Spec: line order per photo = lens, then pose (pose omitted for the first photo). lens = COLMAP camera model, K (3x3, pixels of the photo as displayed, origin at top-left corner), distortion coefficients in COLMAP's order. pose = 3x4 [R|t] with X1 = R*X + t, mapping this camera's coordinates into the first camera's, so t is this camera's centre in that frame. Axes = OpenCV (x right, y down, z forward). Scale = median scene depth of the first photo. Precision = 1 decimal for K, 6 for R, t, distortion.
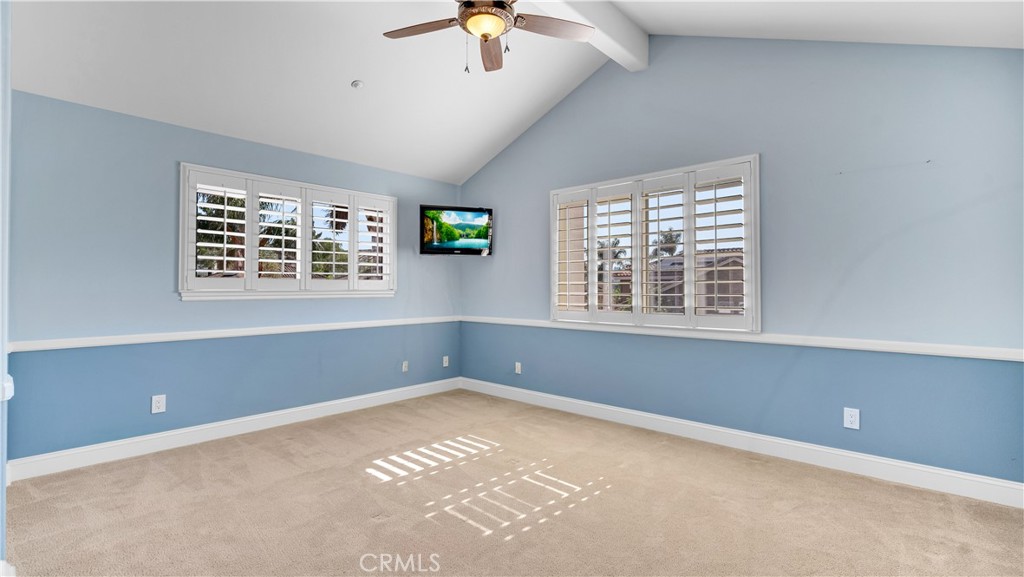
lens RADIAL K [[464.1, 0, 515.9], [0, 464.1, 287.4], [0, 0, 1]] dist [-0.009347, -0.000263]
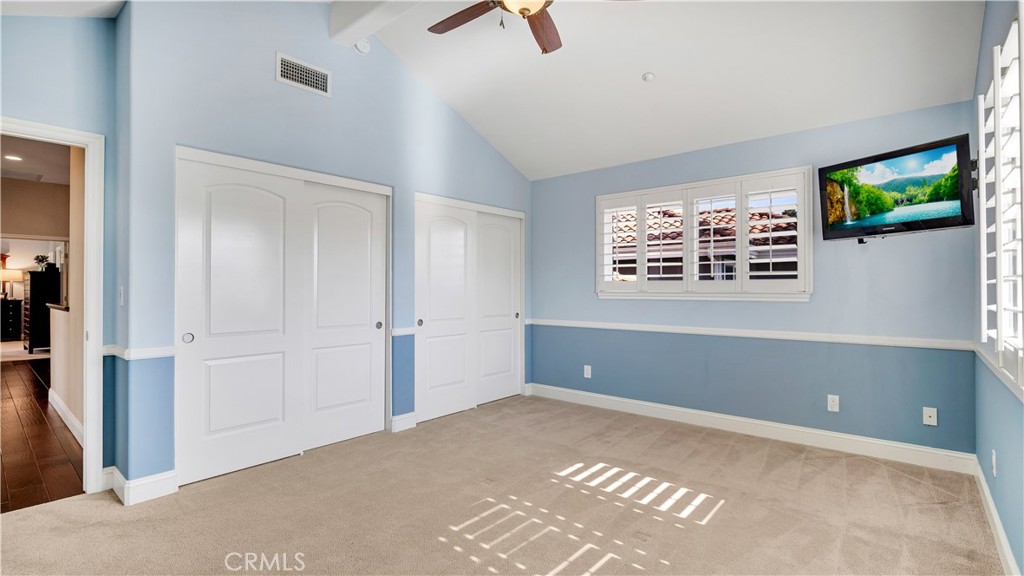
lens RADIAL K [[464.1, 0, 508.1], [0, 464.1, 289.1], [0, 0, 1]] dist [-0.009347, -0.000263]
pose [[0.044480, 0.003473, -0.999004, 0.609856], [-0.001298, 0.999993, 0.003419, -0.003583], [0.999009, 0.001145, 0.044484, 0.674042]]
